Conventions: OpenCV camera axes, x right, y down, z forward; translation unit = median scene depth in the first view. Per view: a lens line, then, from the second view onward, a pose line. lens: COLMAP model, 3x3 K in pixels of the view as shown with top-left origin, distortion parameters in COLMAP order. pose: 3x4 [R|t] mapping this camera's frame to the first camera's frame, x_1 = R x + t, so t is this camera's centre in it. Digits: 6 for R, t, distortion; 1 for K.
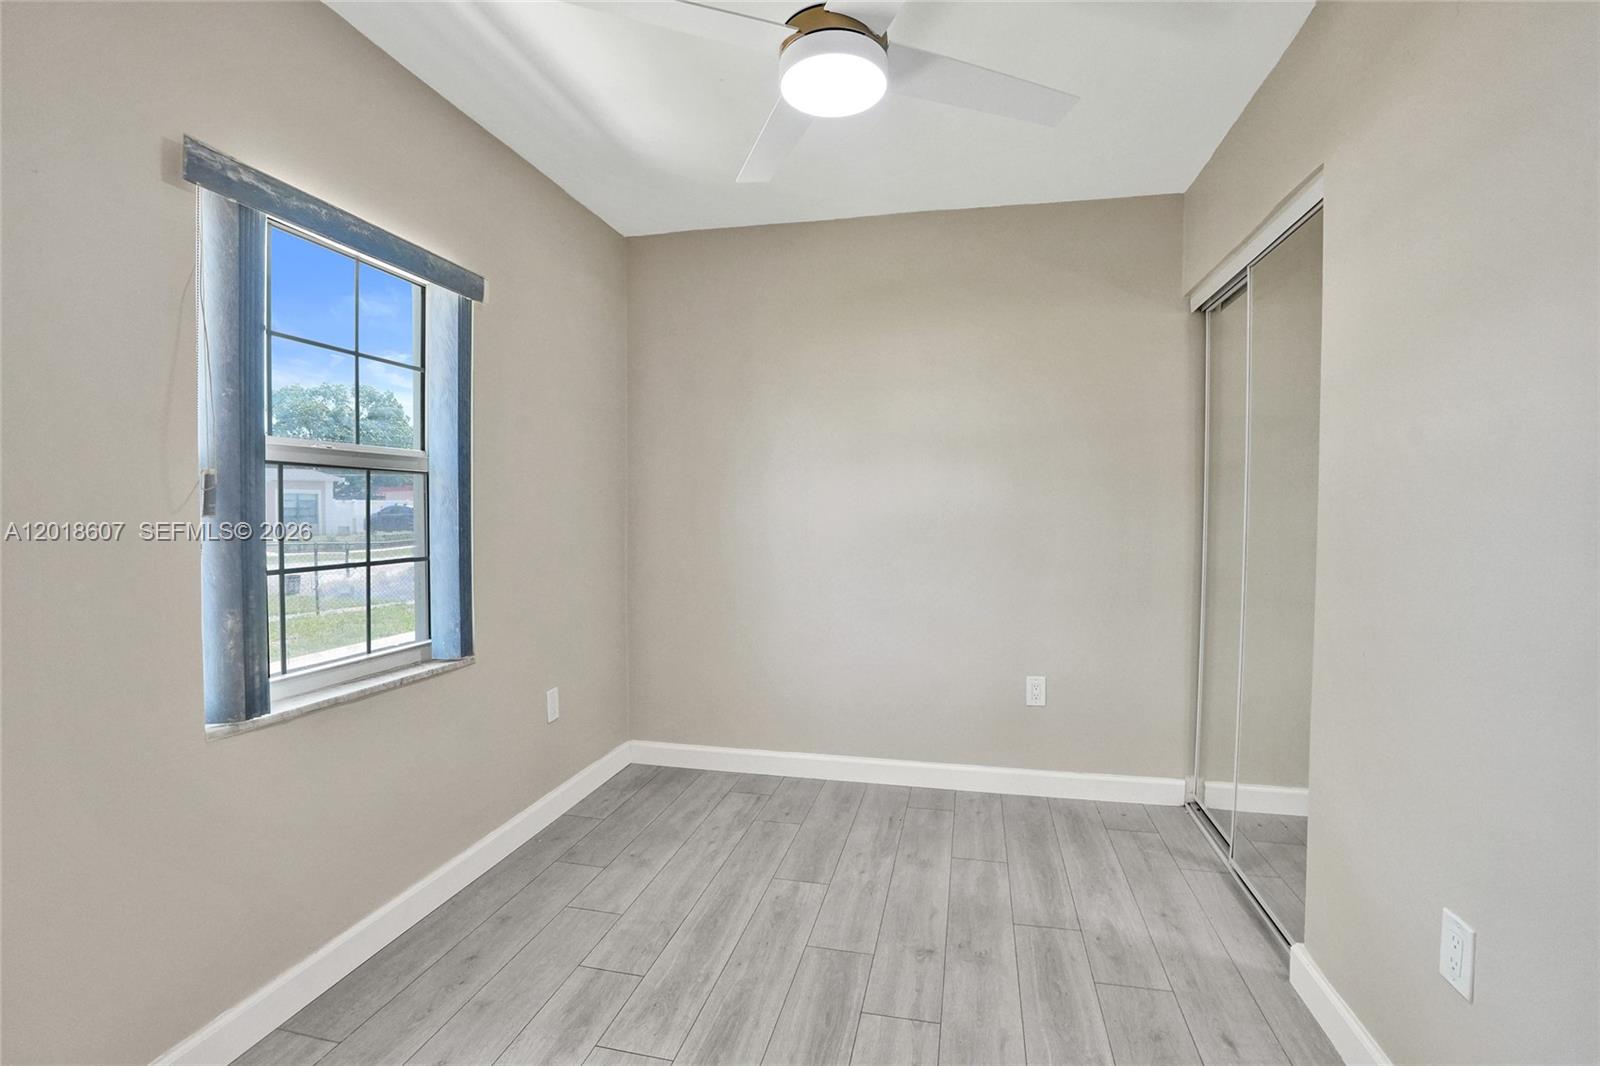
lens RADIAL K [[755.0, 0, 799.6], [0, 755.0, 520.3], [0, 0, 1]] dist [-0.080720, 0.036415]
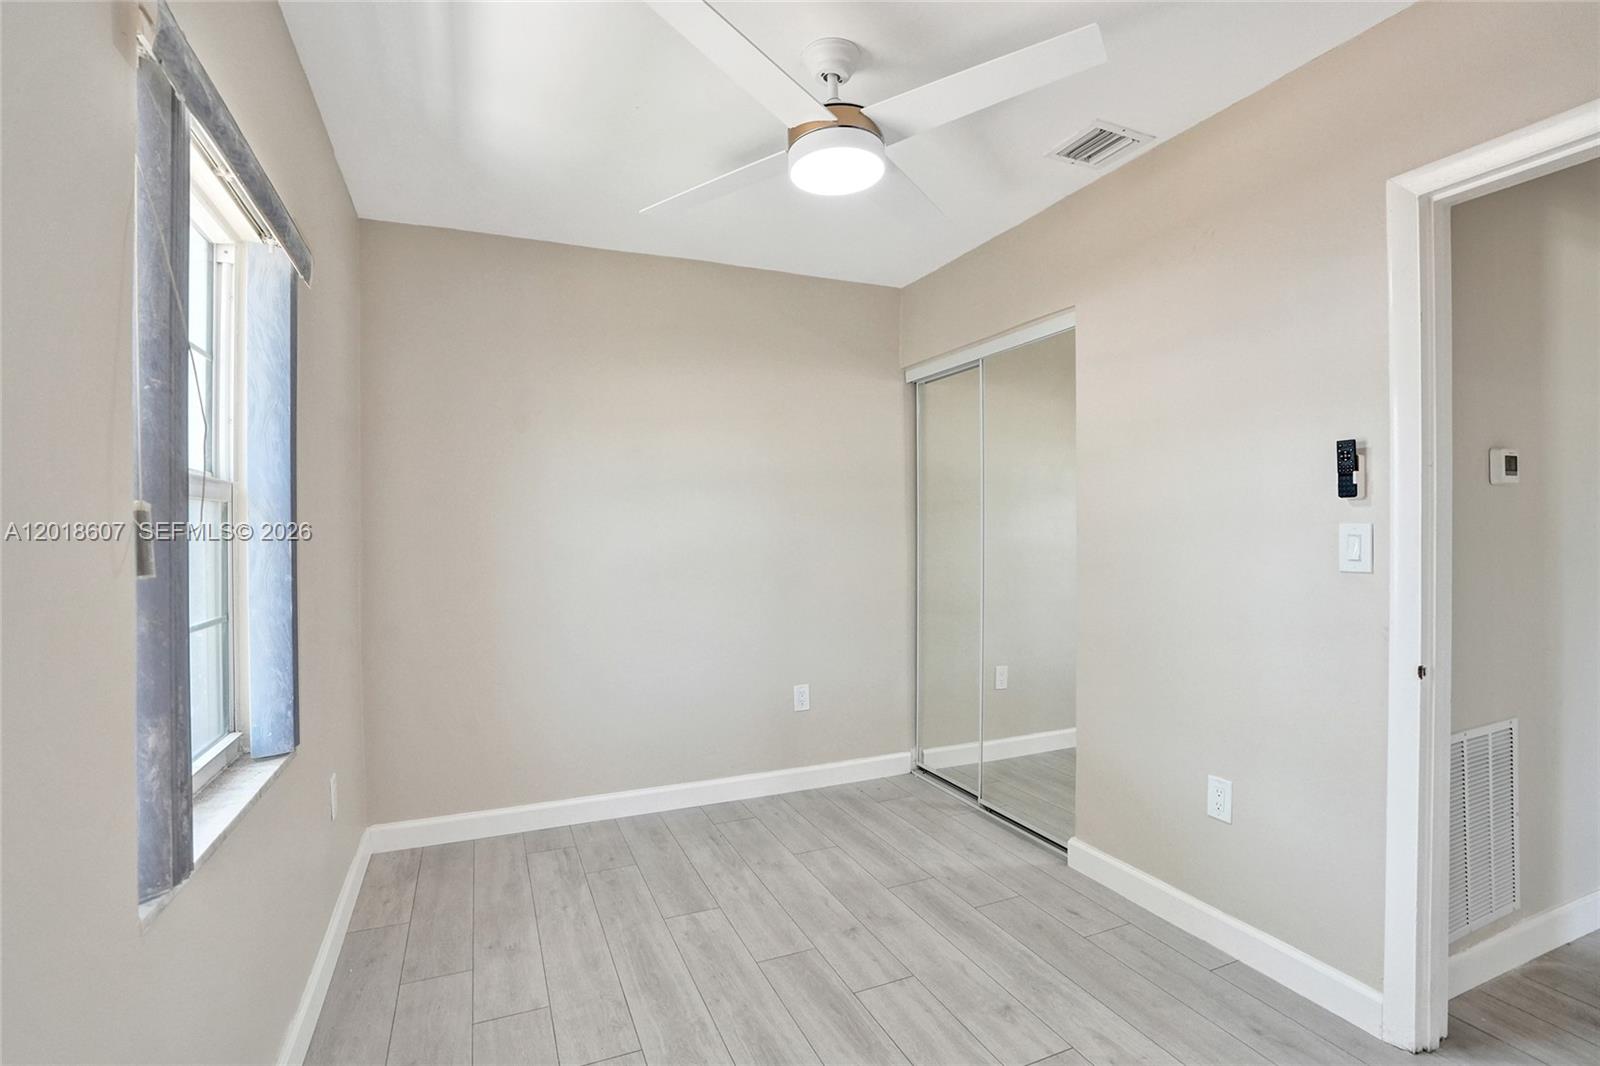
lens RADIAL K [[745.6, 0, 803.3], [0, 745.6, 523.8], [0, 0, 1]] dist [-0.072323, 0.025860]
pose [[0.805517, -0.005471, 0.592547, -0.483695], [0.023253, 0.999479, -0.022383, -0.016167], [-0.592116, 0.031808, 0.805225, 0.100566]]
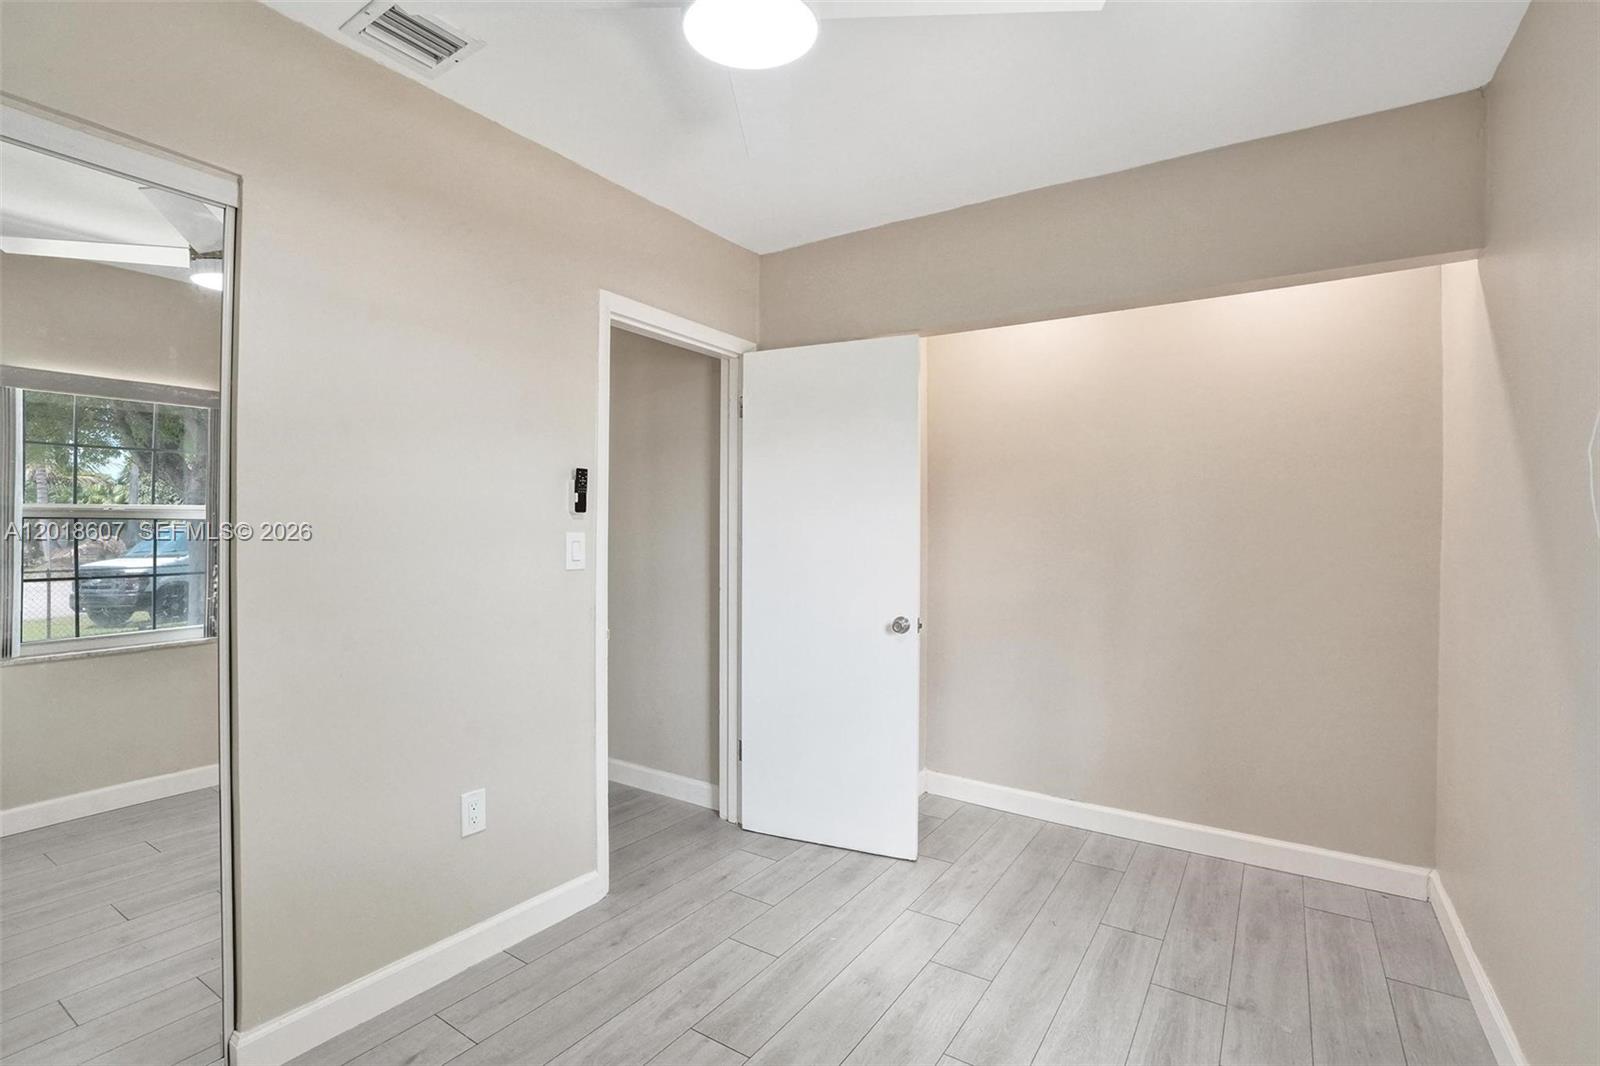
lens RADIAL K [[745.6, 0, 803.3], [0, 745.6, 523.8], [0, 0, 1]] dist [-0.072323, 0.025860]
pose [[-0.933747, -0.011155, 0.357760, -0.210891], [-0.007120, 0.999895, 0.012592, -0.048709], [-0.357863, 0.009211, -0.933729, 1.259053]]
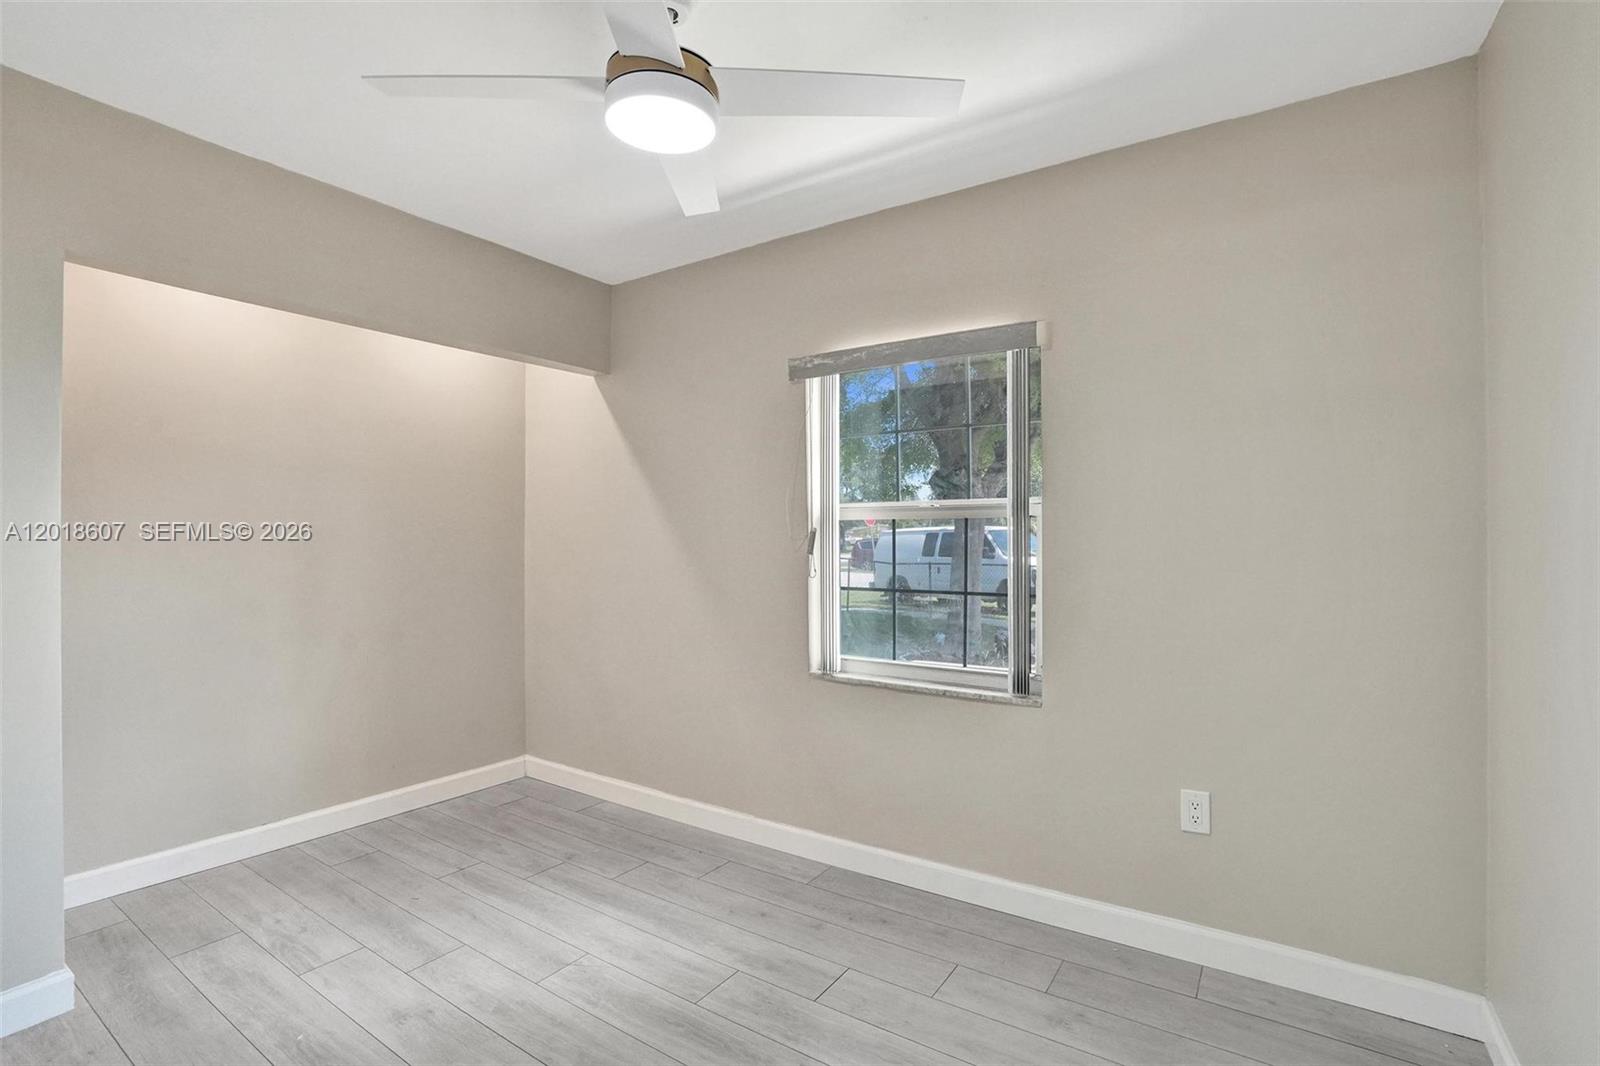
lens RADIAL K [[745.6, 0, 803.3], [0, 745.6, 523.8], [0, 0, 1]] dist [-0.072323, 0.025860]
pose [[-0.360447, -0.019342, -0.932579, 0.638405], [-0.015185, 0.999774, -0.014866, -0.035435], [0.932656, 0.008802, -0.360659, 1.119516]]
